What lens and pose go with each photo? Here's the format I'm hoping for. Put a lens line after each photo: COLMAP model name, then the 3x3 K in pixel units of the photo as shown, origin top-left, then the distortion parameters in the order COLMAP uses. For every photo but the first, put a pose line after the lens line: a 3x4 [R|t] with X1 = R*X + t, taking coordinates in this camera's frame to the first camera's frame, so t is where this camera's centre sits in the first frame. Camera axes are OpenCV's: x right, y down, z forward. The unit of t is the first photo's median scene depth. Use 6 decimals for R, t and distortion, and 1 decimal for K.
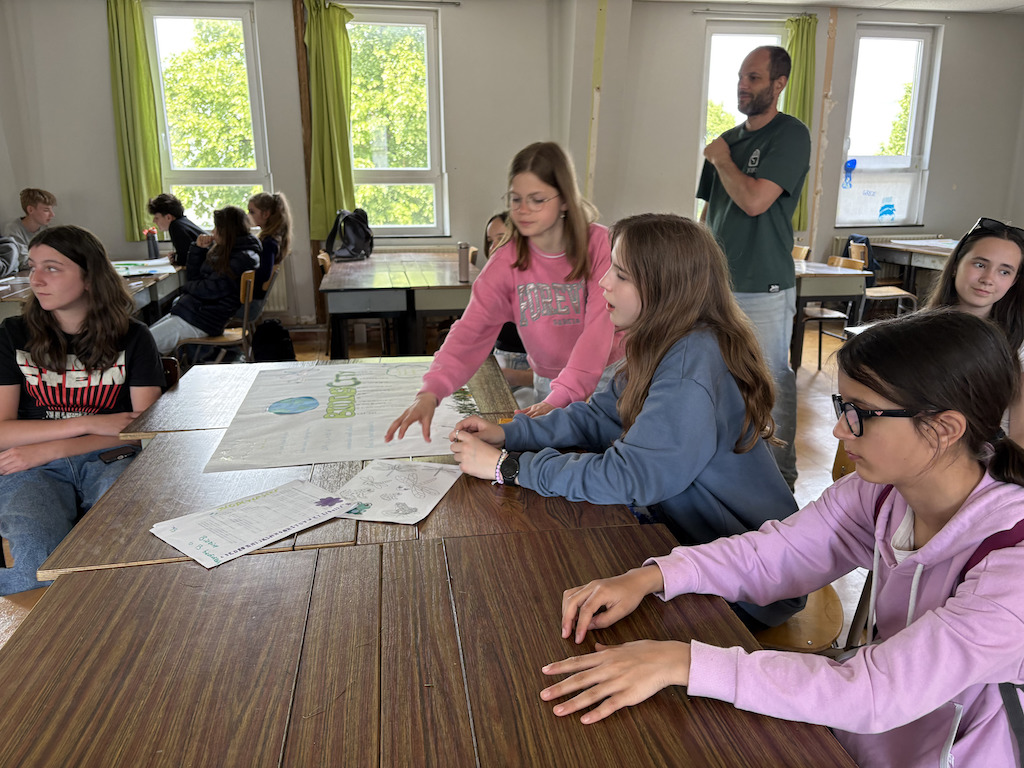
lens RADIAL K [[772.9, 0, 524.9], [0, 772.9, 353.3], [0, 0, 1]] dist [0.060448, -0.065042]
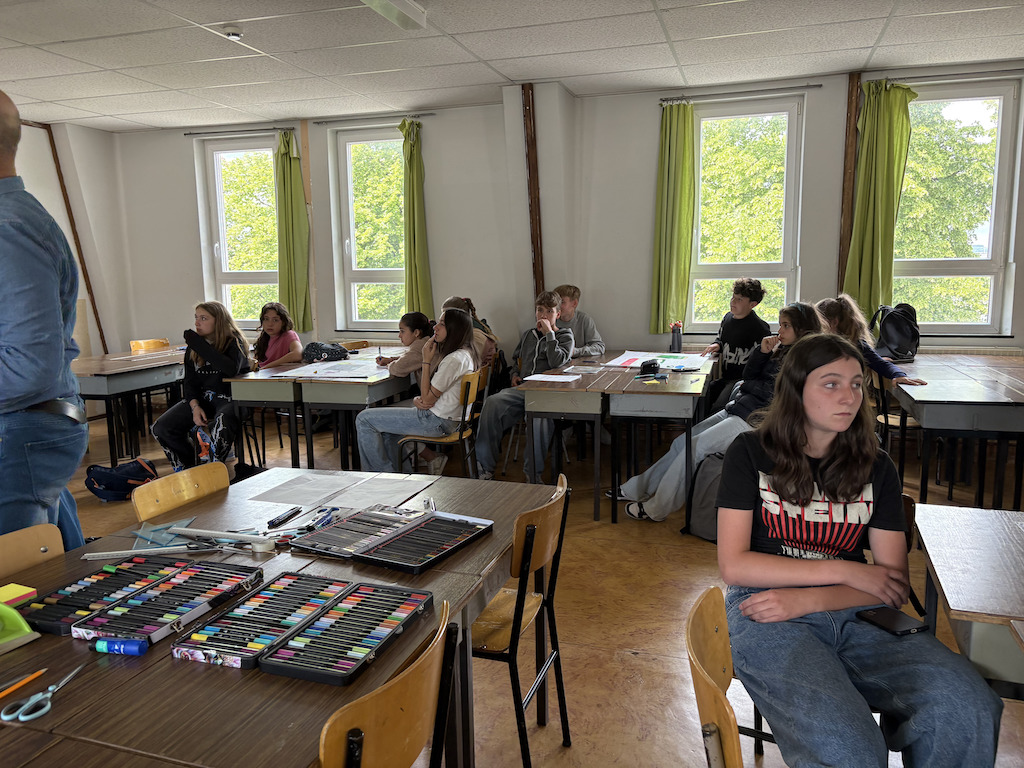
lens RADIAL K [[772.9, 0, 549.5], [0, 772.9, 357.1], [0, 0, 1]] dist [0.060448, -0.065042]
pose [[0.890765, 0.045263, -0.452205, -0.450005], [-0.093261, 0.992057, -0.084410, -0.034745], [0.444793, 0.117362, 0.887911, 0.097459]]
